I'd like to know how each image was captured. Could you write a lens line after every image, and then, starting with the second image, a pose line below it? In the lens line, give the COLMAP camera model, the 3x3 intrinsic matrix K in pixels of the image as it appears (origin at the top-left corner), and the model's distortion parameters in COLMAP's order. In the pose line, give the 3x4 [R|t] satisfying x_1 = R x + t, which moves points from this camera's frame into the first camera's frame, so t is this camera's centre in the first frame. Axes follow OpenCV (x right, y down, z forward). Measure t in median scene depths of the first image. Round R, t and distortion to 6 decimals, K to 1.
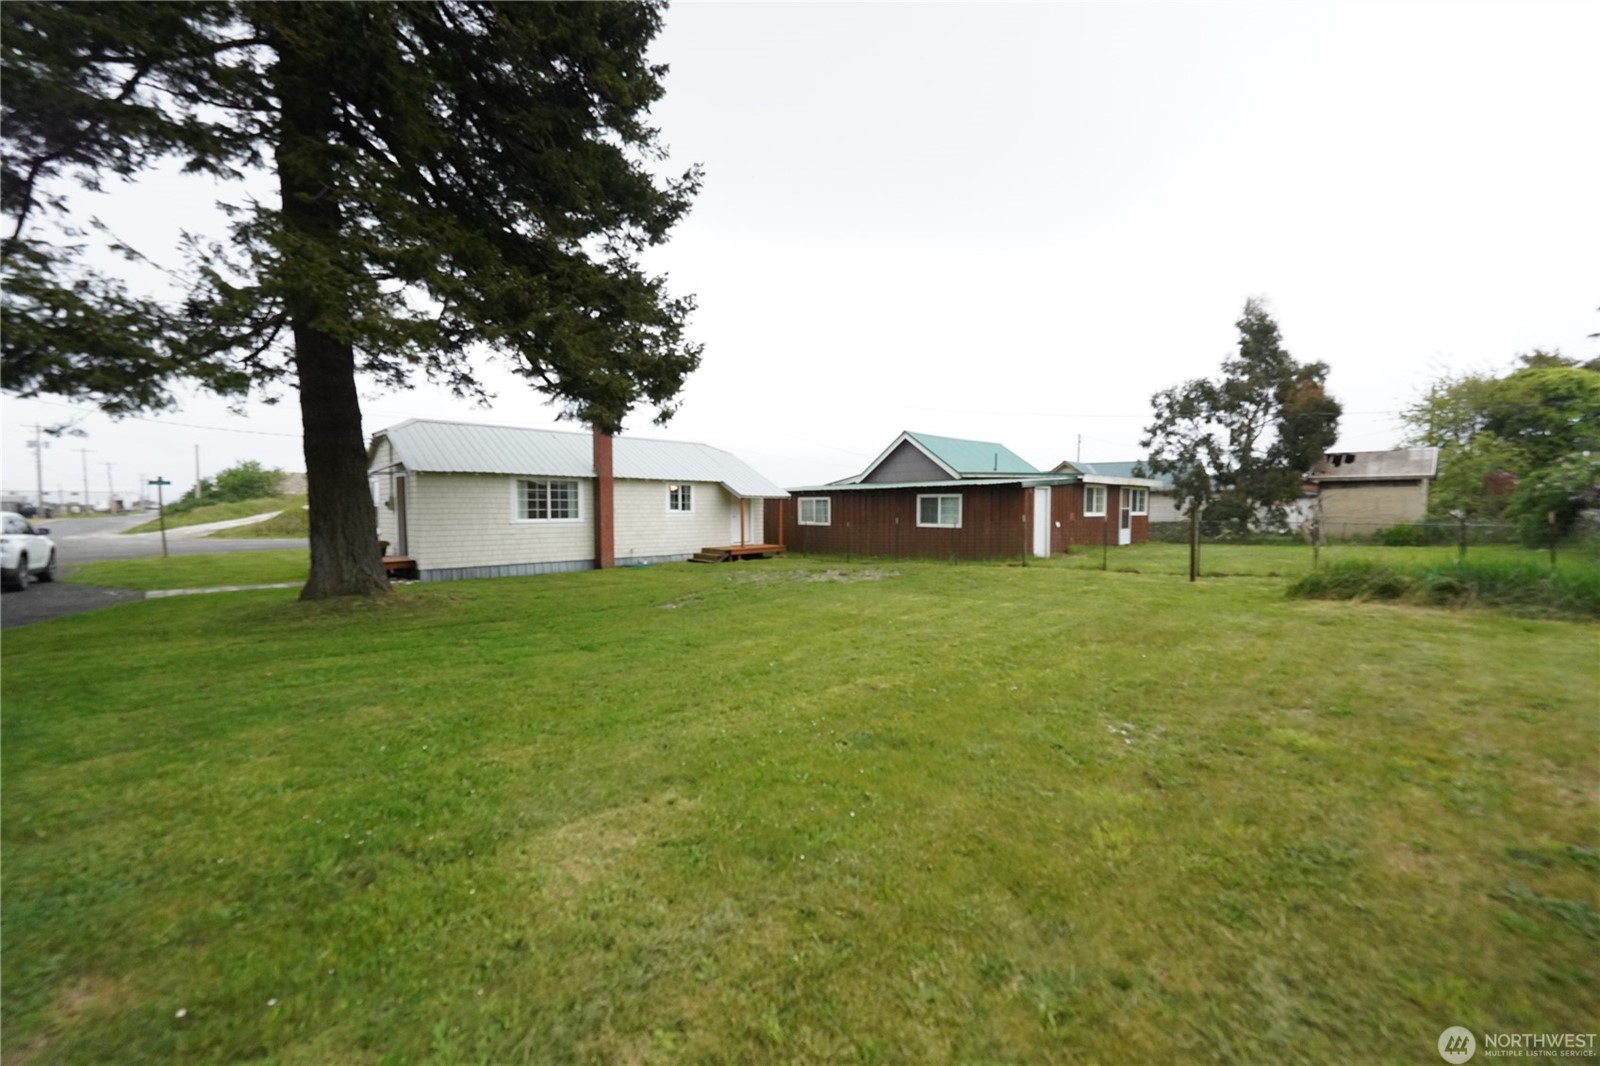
lens RADIAL K [[643.3, 0, 813.7], [0, 643.3, 537.7], [0, 0, 1]] dist [-0.009461, -0.001268]
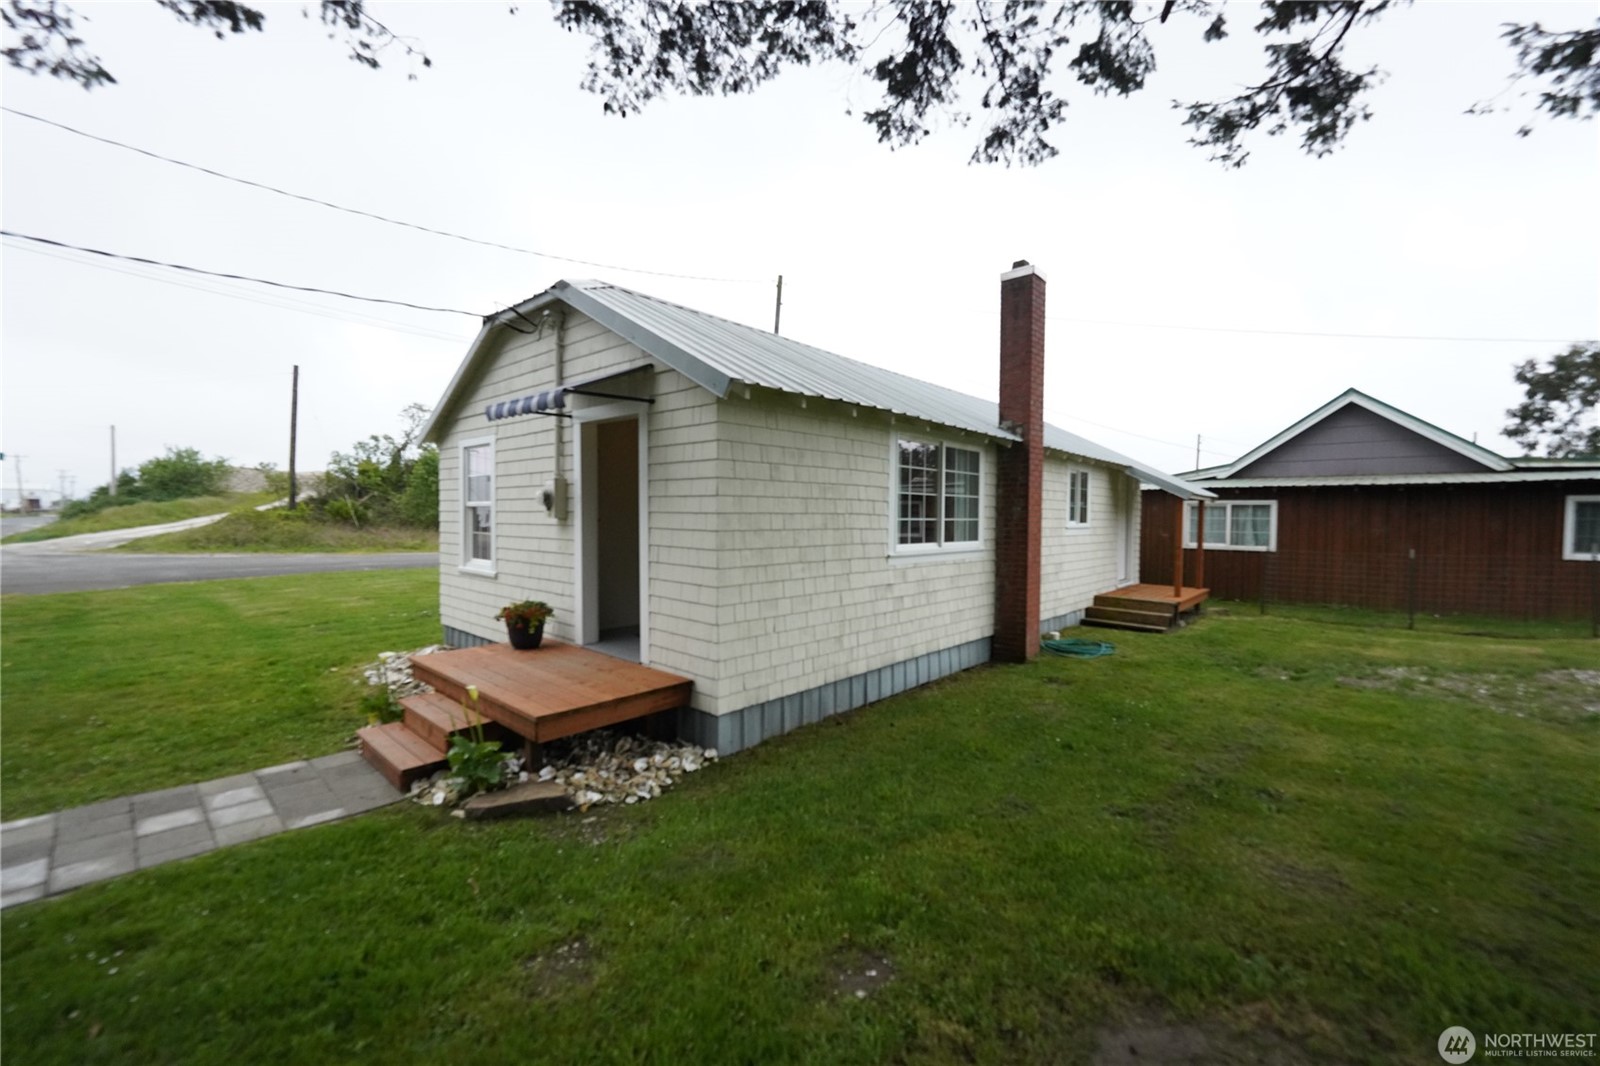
lens RADIAL K [[643.3, 0, 805.6], [0, 643.3, 536.1], [0, 0, 1]] dist [-0.009461, -0.001268]
pose [[0.998918, 0.009003, 0.045619, -0.436615], [-0.008333, 0.999855, -0.014849, -0.022731], [-0.045746, 0.014453, 0.998849, 0.514818]]
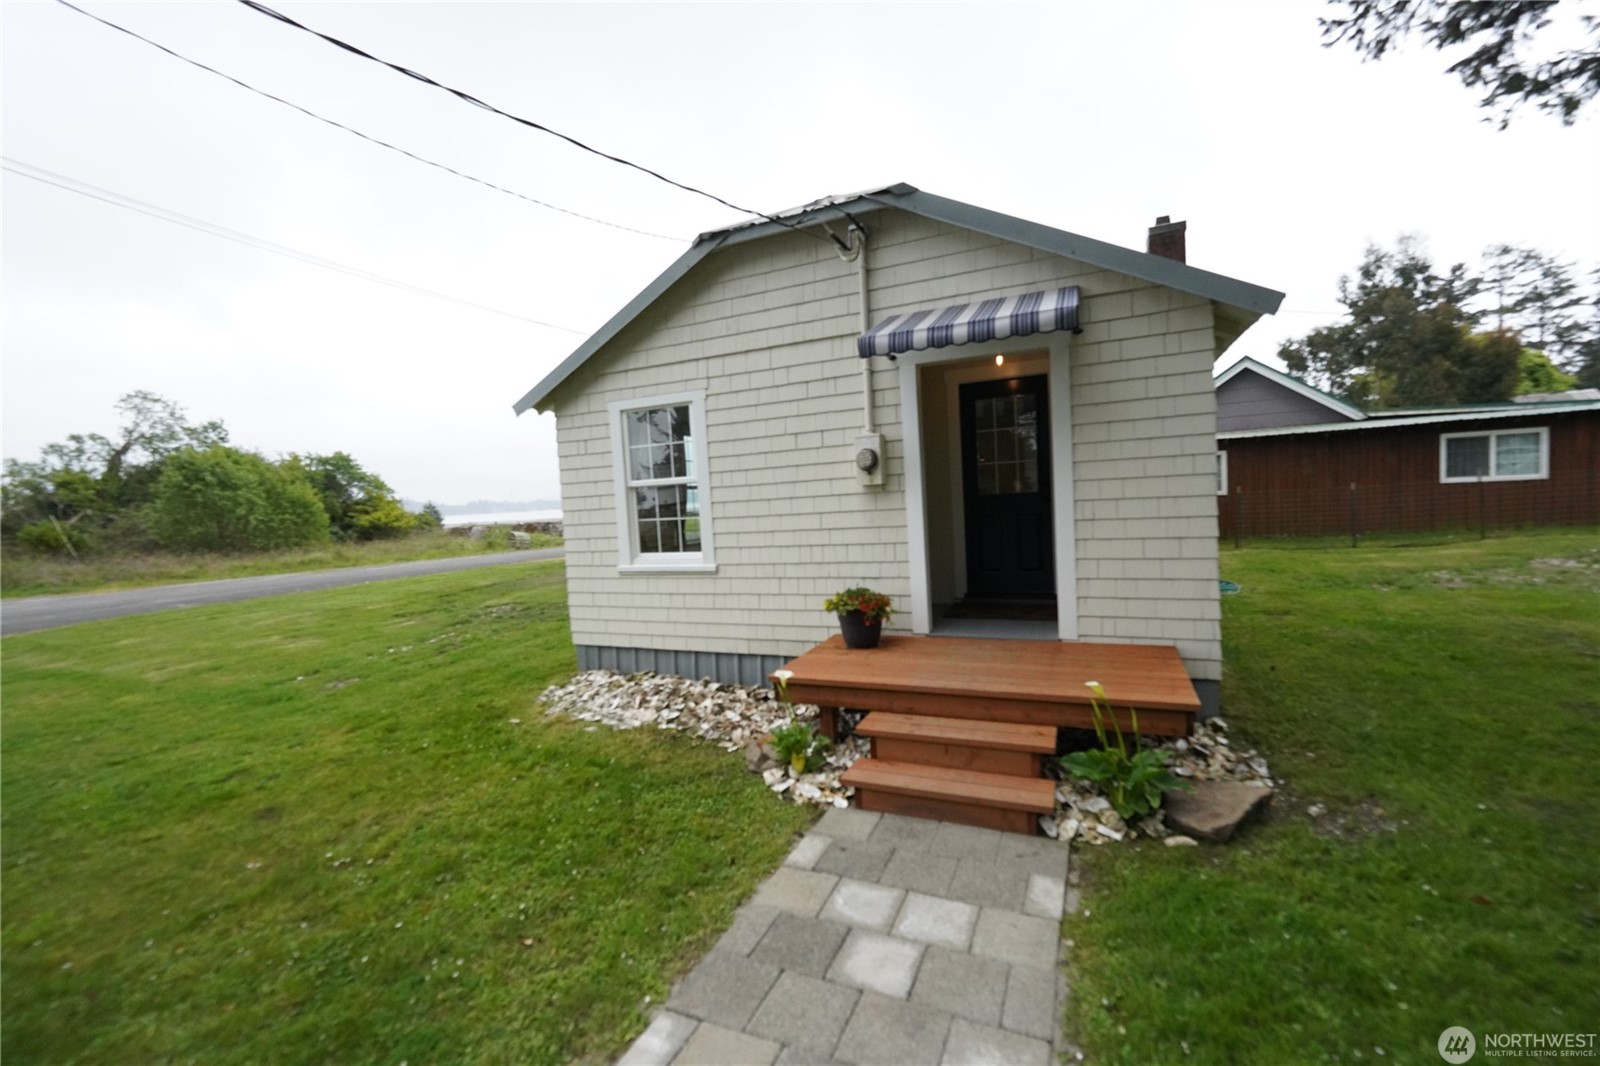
lens RADIAL K [[643.3, 0, 808.0], [0, 643.3, 533.3], [0, 0, 1]] dist [-0.009461, -0.001268]
pose [[0.934688, -0.072245, 0.348051, -0.642584], [0.072570, 0.997290, 0.012123, -0.020720], [-0.347984, 0.013927, 0.937397, 0.597712]]
